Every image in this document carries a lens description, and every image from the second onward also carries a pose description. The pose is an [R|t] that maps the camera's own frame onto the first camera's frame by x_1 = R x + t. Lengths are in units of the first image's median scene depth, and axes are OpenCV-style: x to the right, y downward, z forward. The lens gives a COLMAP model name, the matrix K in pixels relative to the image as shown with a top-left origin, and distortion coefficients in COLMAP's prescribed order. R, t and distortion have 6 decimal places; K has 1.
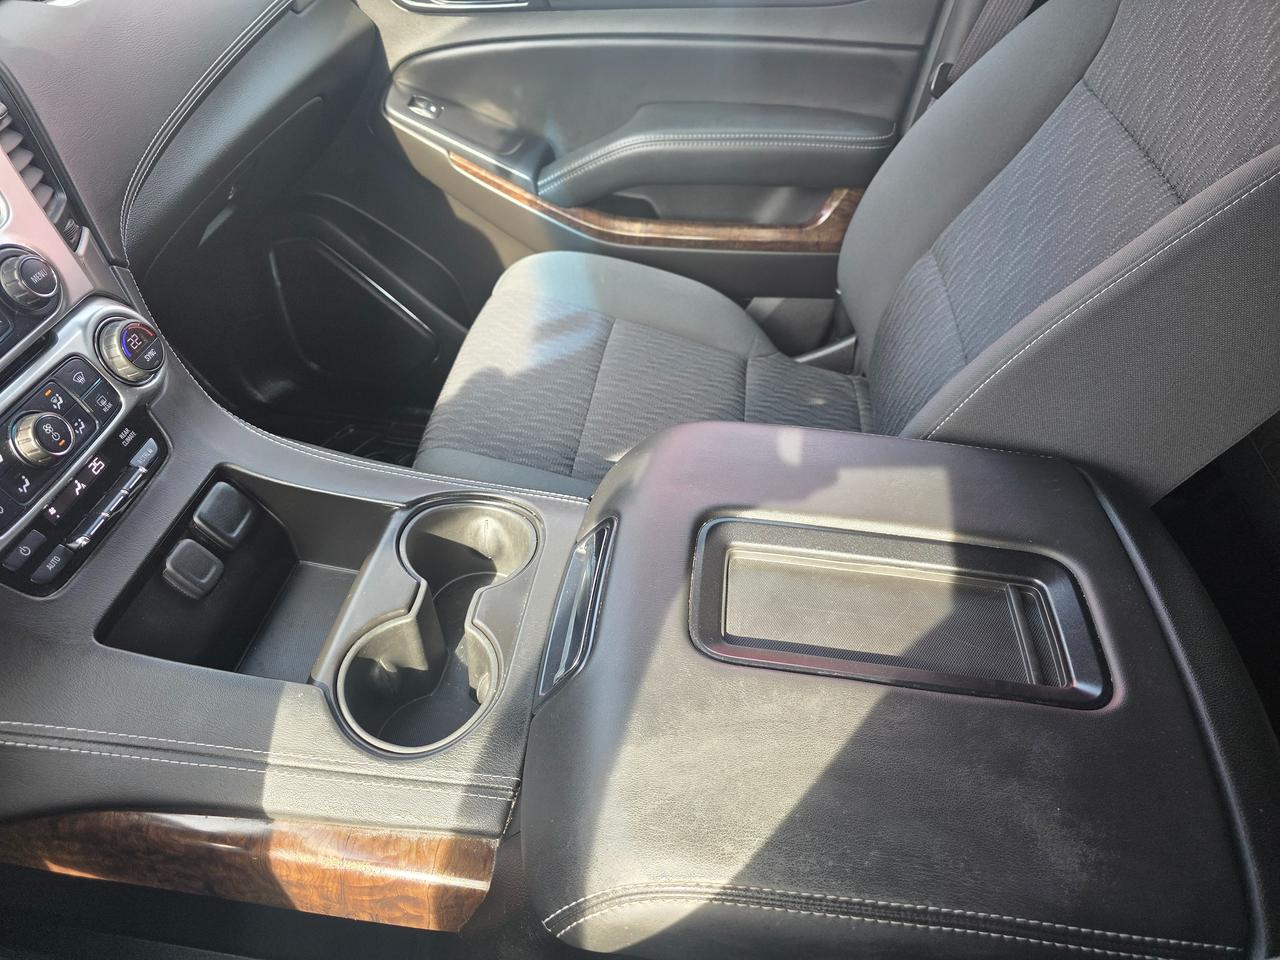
lens RADIAL K [[877.7, 0, 644.4], [0, 877.7, 470.0], [0, 0, 1]] dist [0.040286, -0.045762]
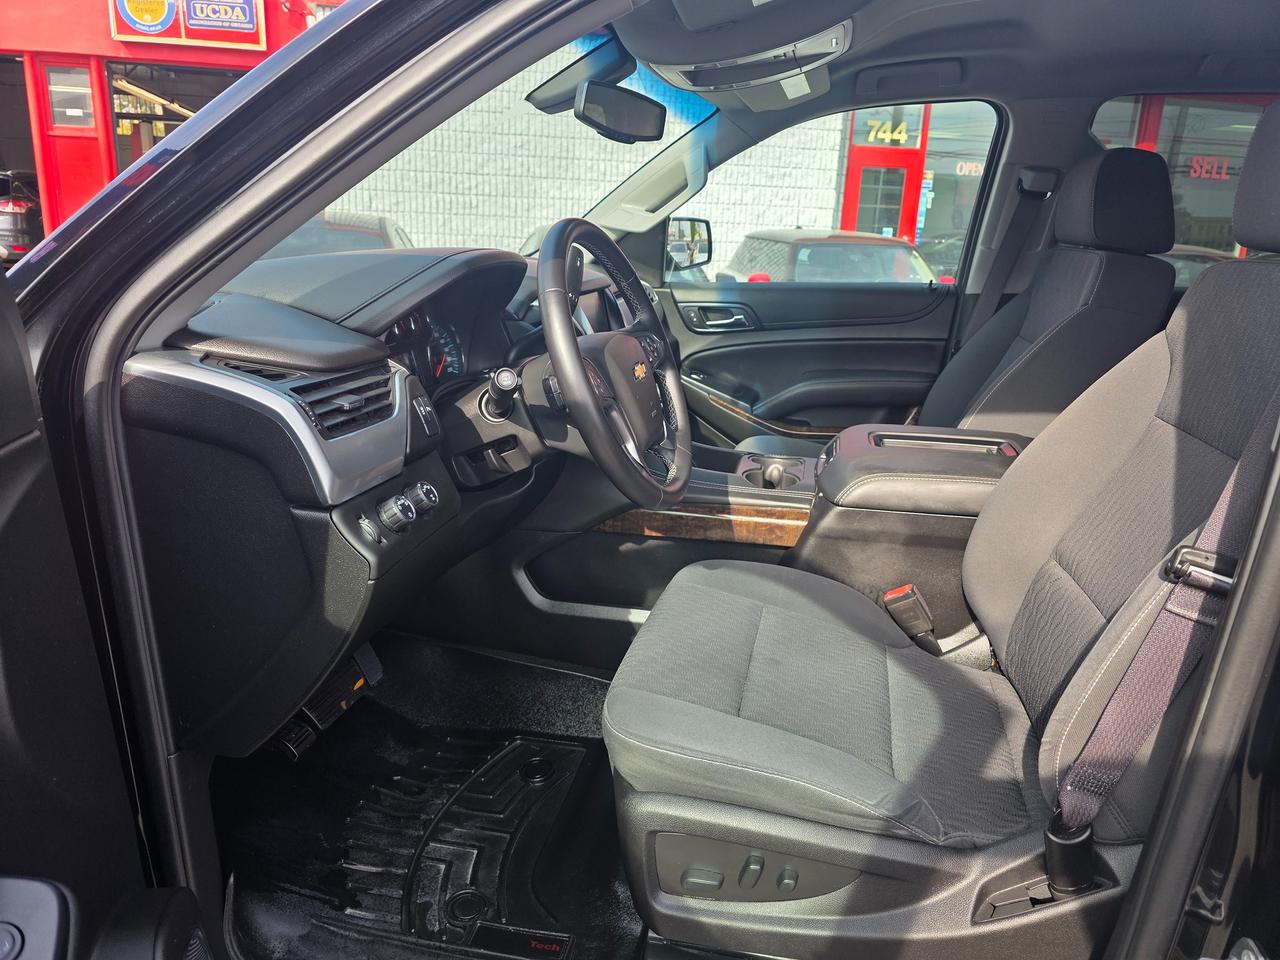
lens RADIAL K [[877.7, 0, 634.8], [0, 877.7, 485.8], [0, 0, 1]] dist [0.040286, -0.045762]
pose [[0.994933, -0.008864, -0.100152, -0.379728], [-0.034392, 0.906013, -0.421850, 1.351115], [0.094479, 0.423157, 0.901117, -1.449356]]
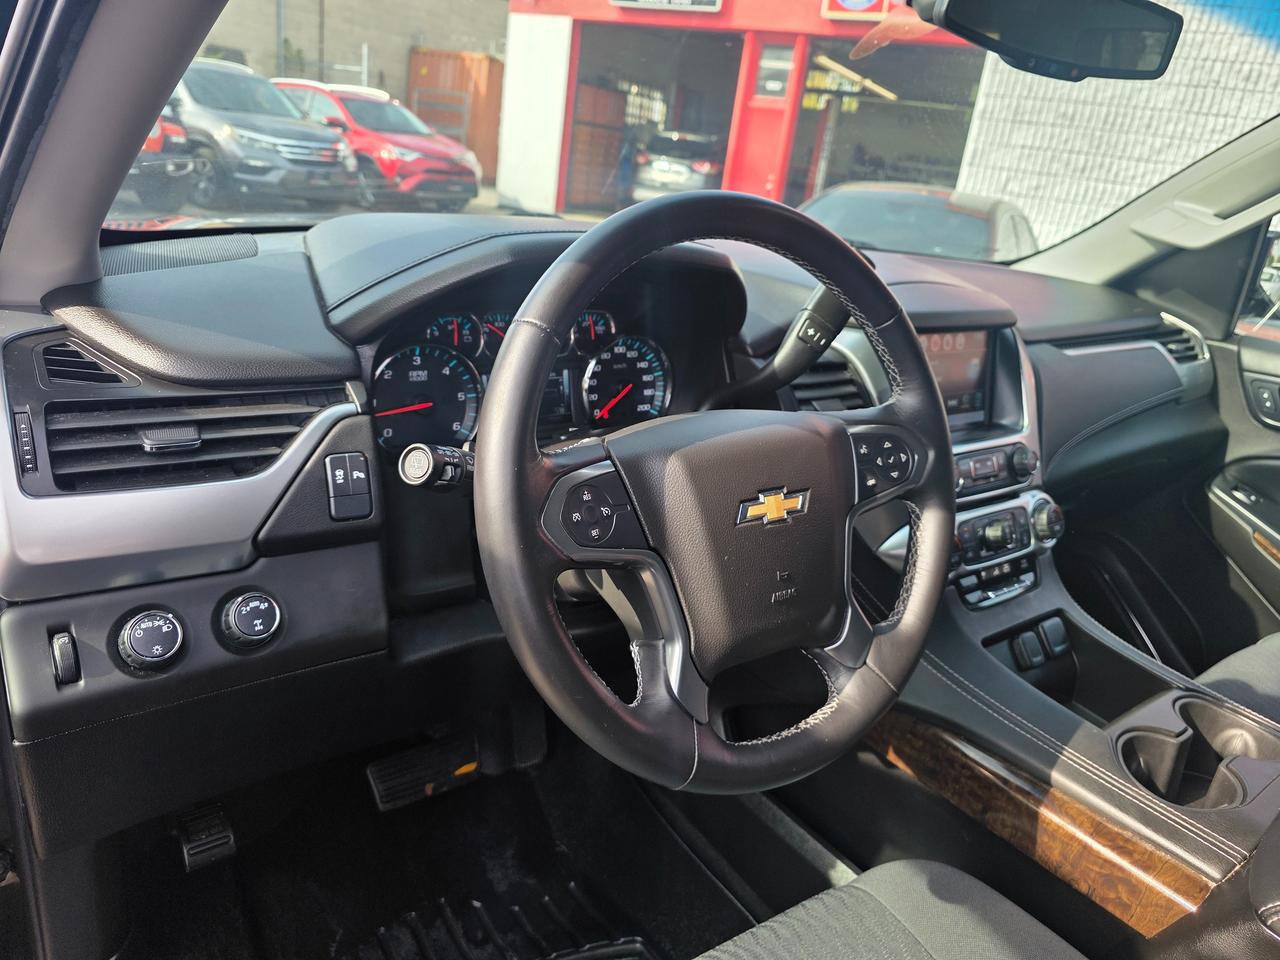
lens RADIAL K [[877.7, 0, 636.7], [0, 877.7, 468.7], [0, 0, 1]] dist [0.040286, -0.045762]
pose [[0.689921, 0.256145, -0.677051, -0.021748], [-0.527156, 0.818773, -0.227414, 0.568588], [0.496100, 0.513810, 0.699917, -0.583587]]
